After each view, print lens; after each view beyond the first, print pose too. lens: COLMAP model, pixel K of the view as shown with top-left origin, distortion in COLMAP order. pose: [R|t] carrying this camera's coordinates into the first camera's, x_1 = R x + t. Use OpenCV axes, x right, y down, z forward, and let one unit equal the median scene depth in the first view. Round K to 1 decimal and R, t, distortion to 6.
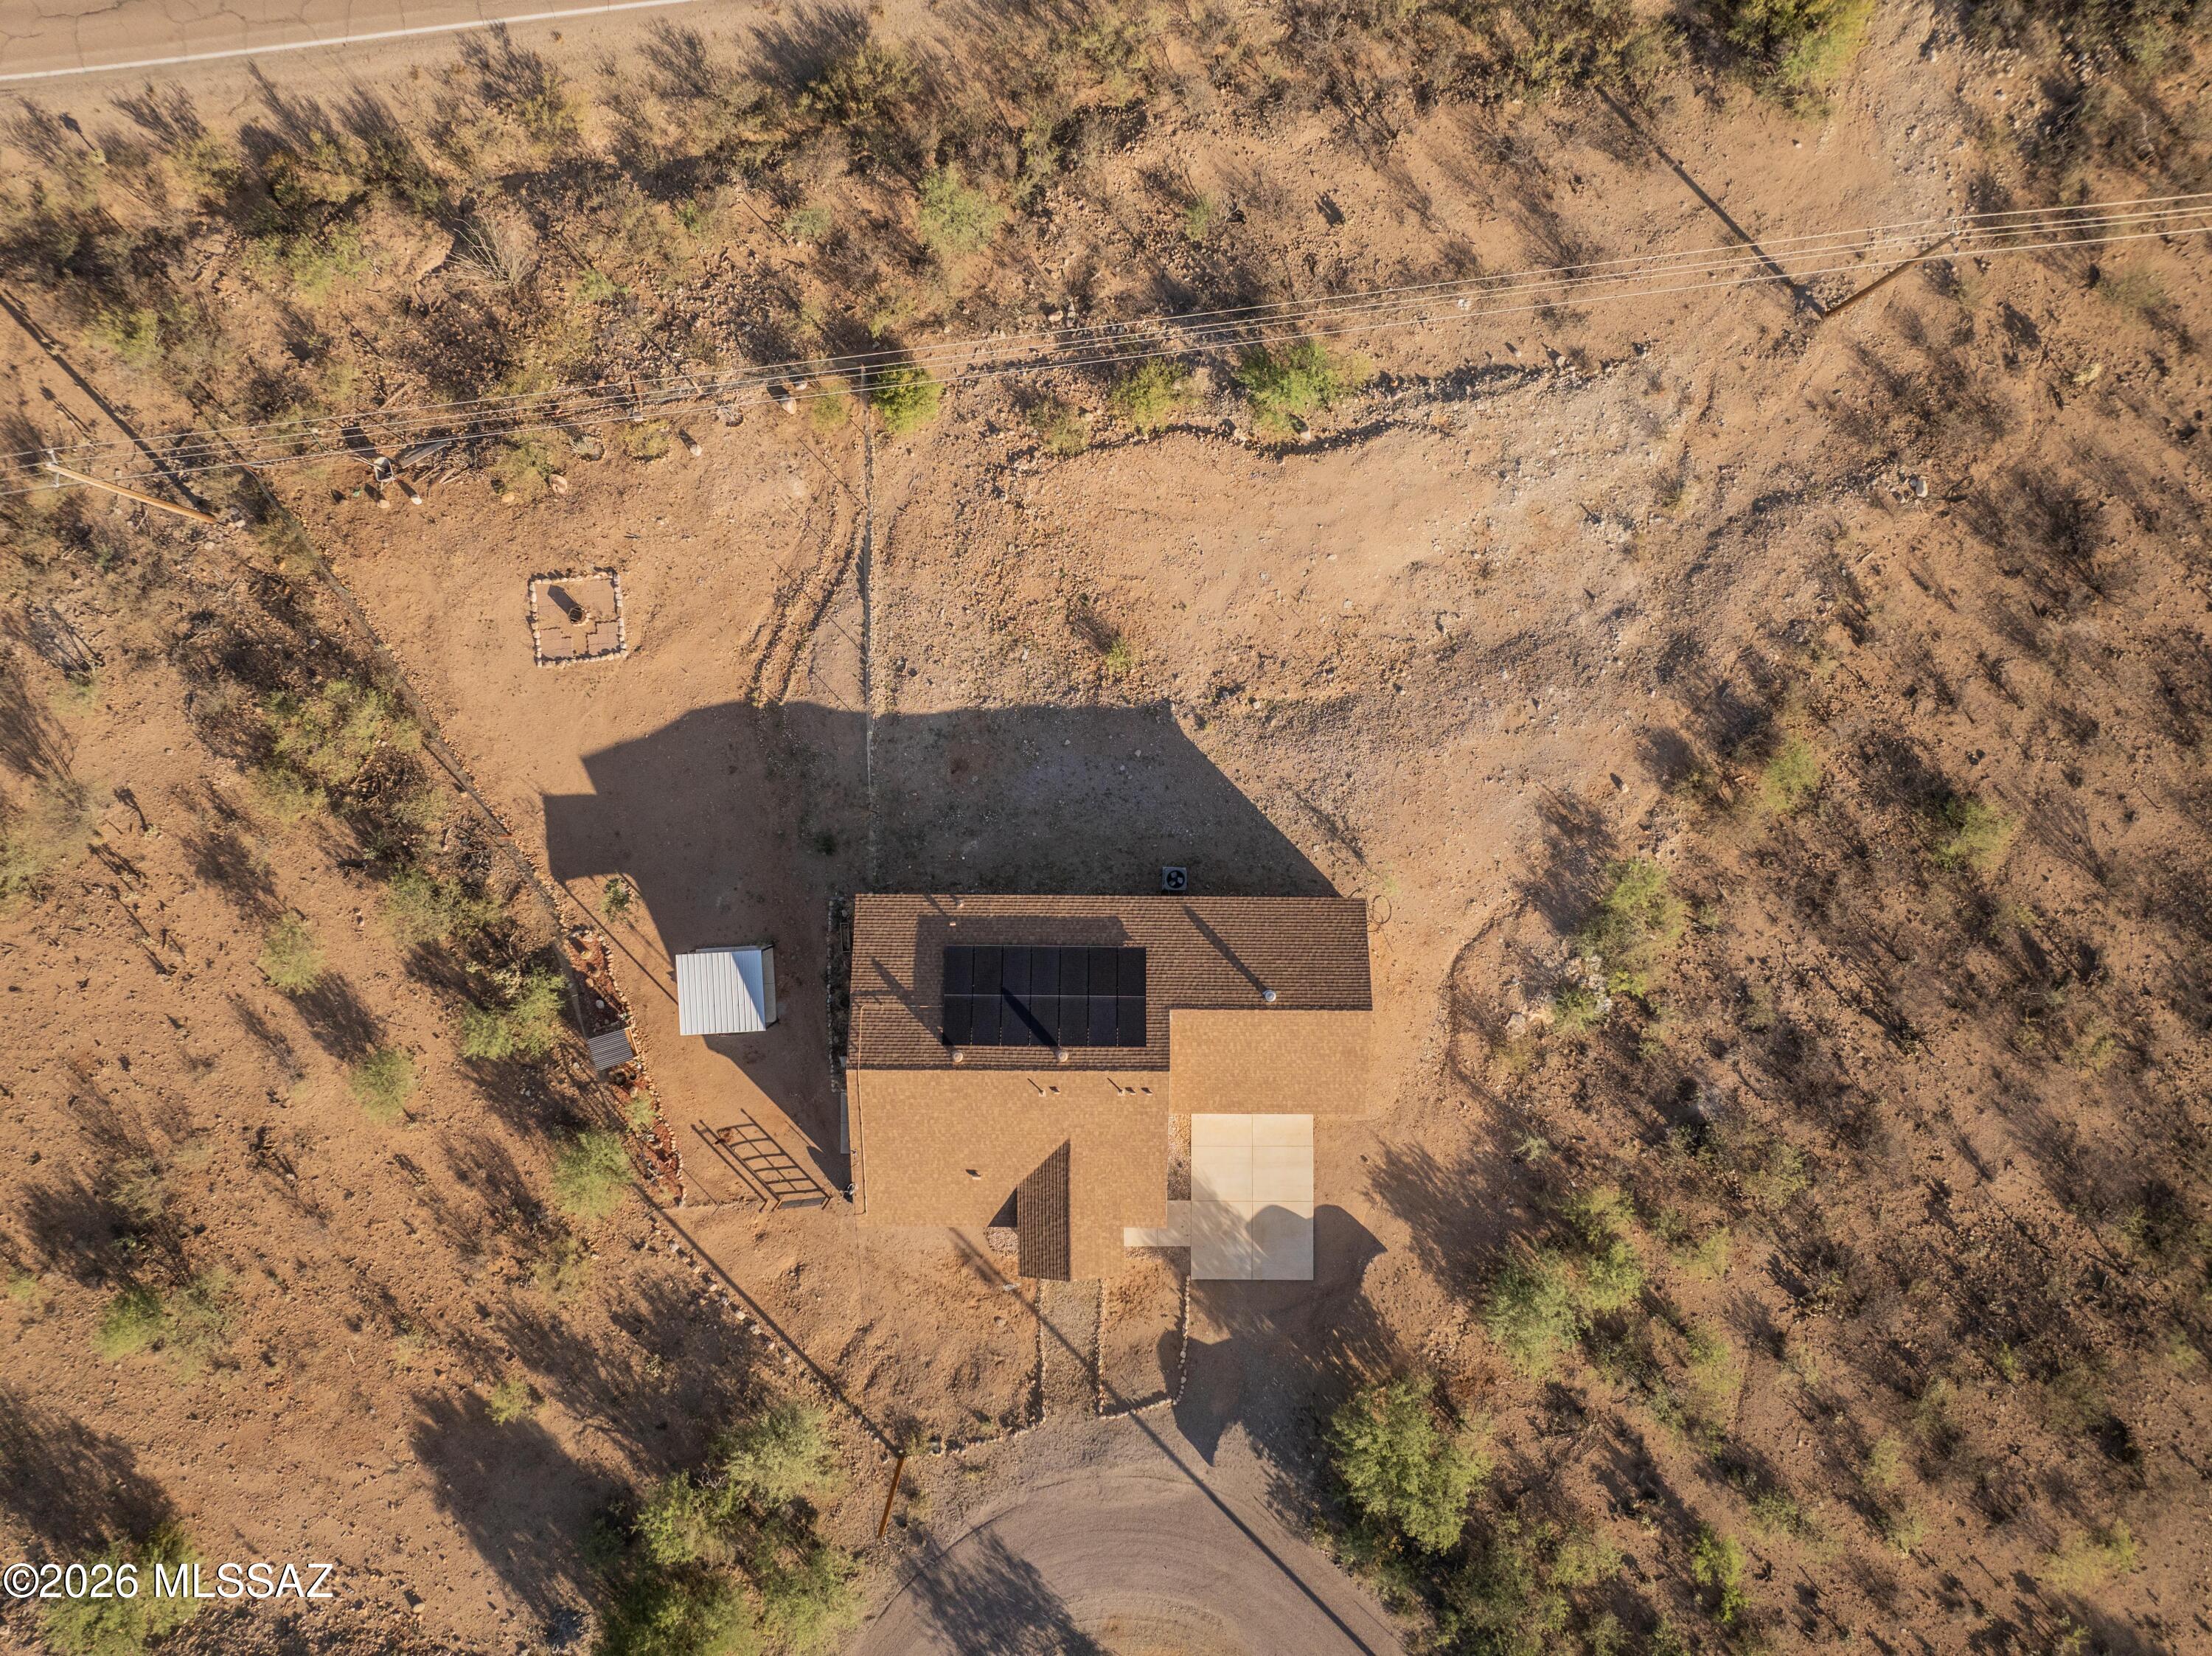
lens RADIAL K [[1560.5, 0, 1096.5], [0, 1560.5, 813.7], [0, 0, 1]] dist [-0.050102, 0.020662]
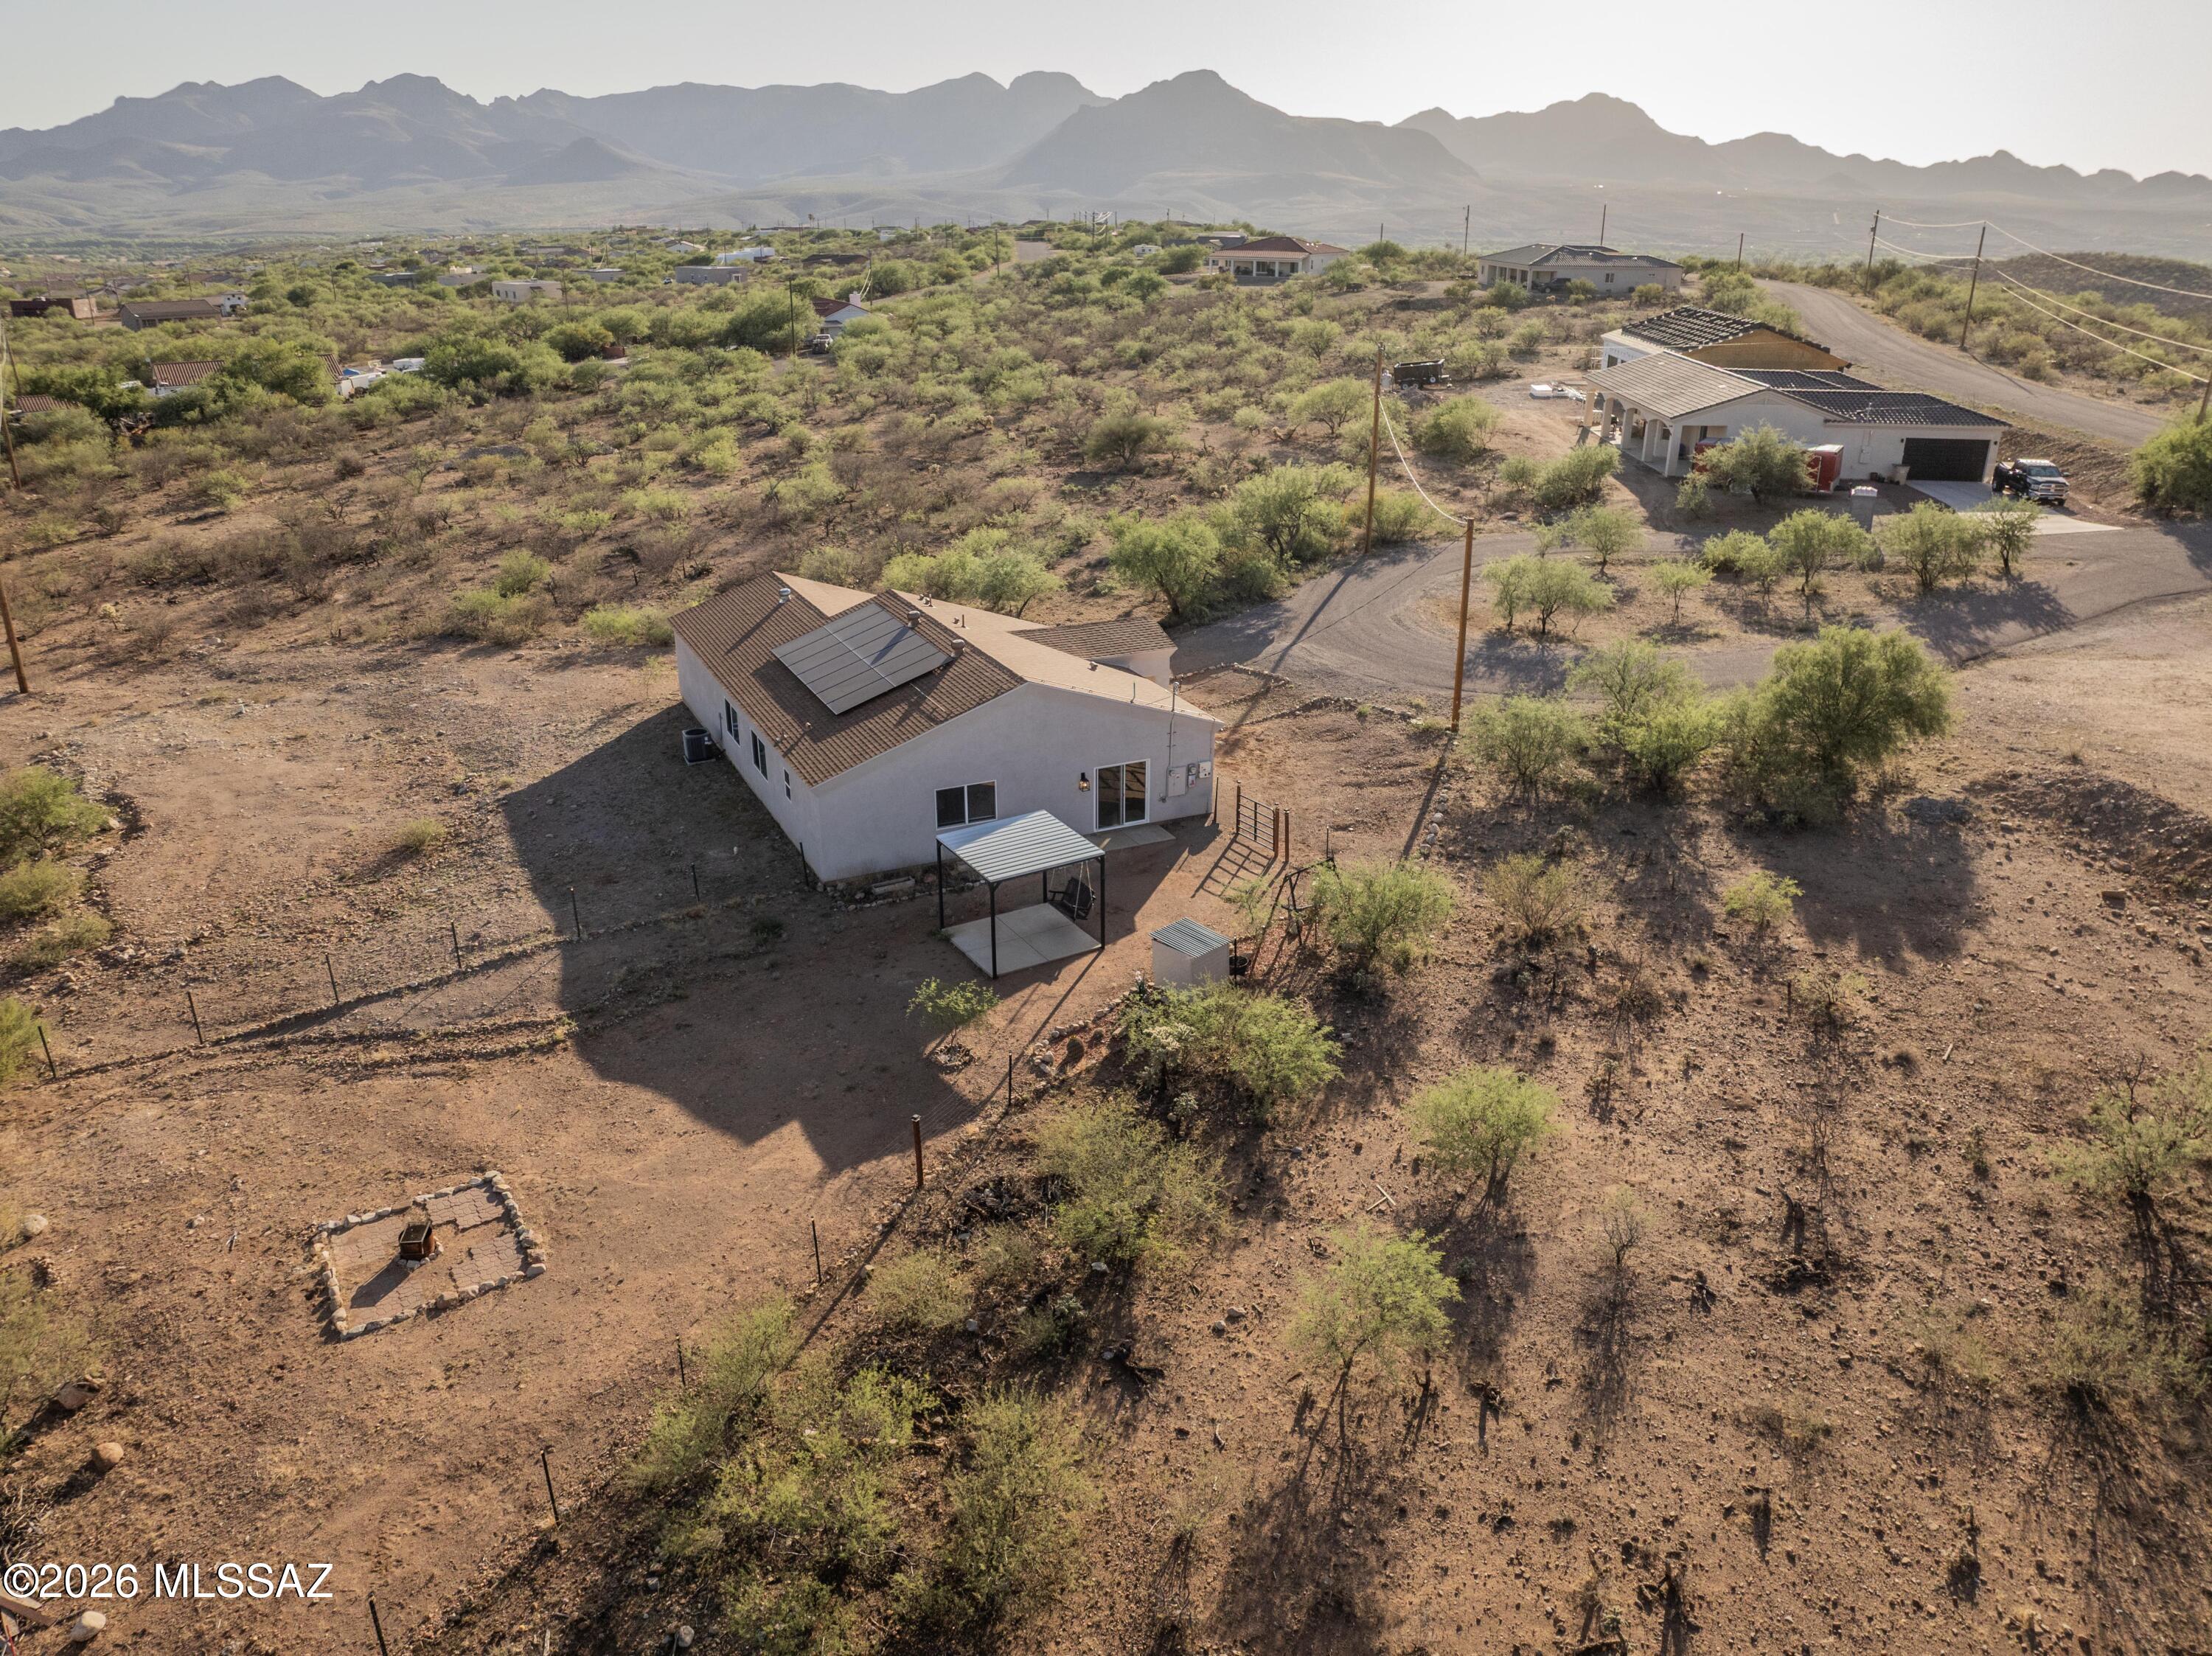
lens RADIAL K [[1560.5, 0, 1113.7], [0, 1560.5, 813.7], [0, 0, 1]] dist [-0.050102, 0.020662]
pose [[-0.446444, -0.343954, 0.826065, -0.756209], [0.894810, -0.173184, 0.411488, -0.109027], [0.001528, 0.922877, 0.385091, 0.706528]]
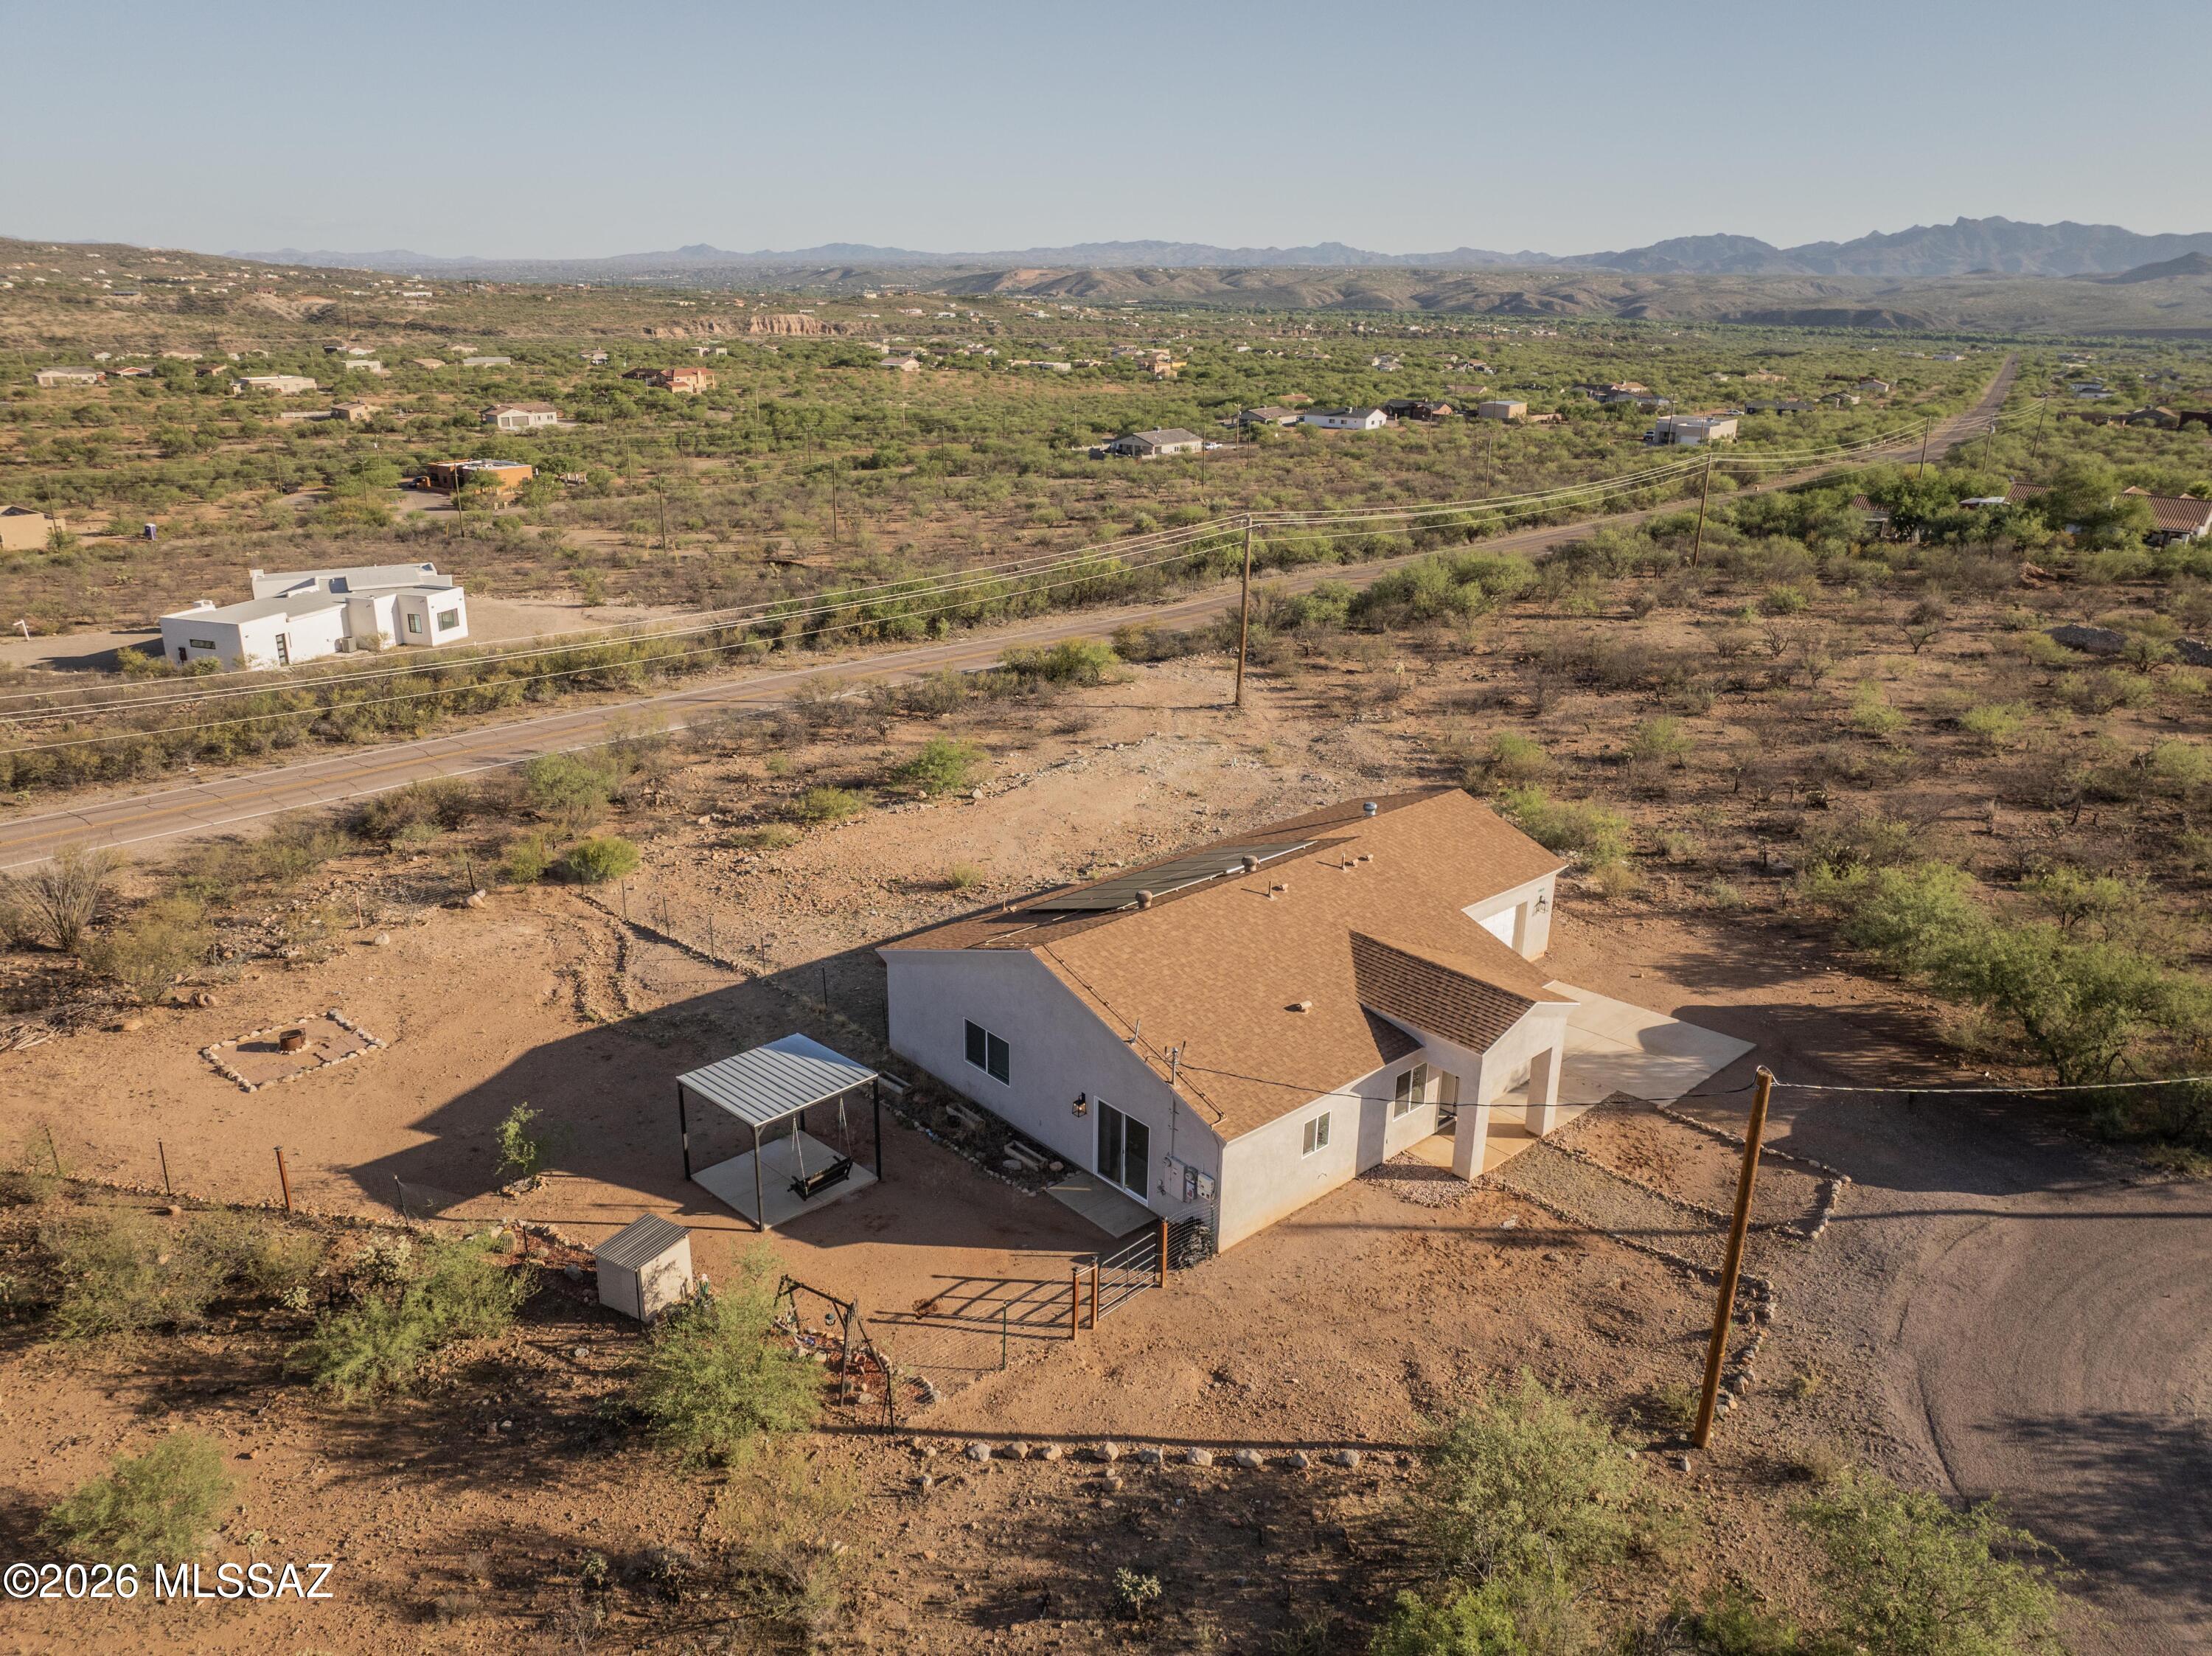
lens RADIAL K [[1560.5, 0, 1105.4], [0, 1560.5, 815.1], [0, 0, 1]] dist [-0.050102, 0.020662]
pose [[0.738259, -0.221490, 0.637115, -0.478703], [0.674511, 0.238549, -0.698662, 0.556421], [0.002763, 0.945535, 0.325509, 0.686514]]
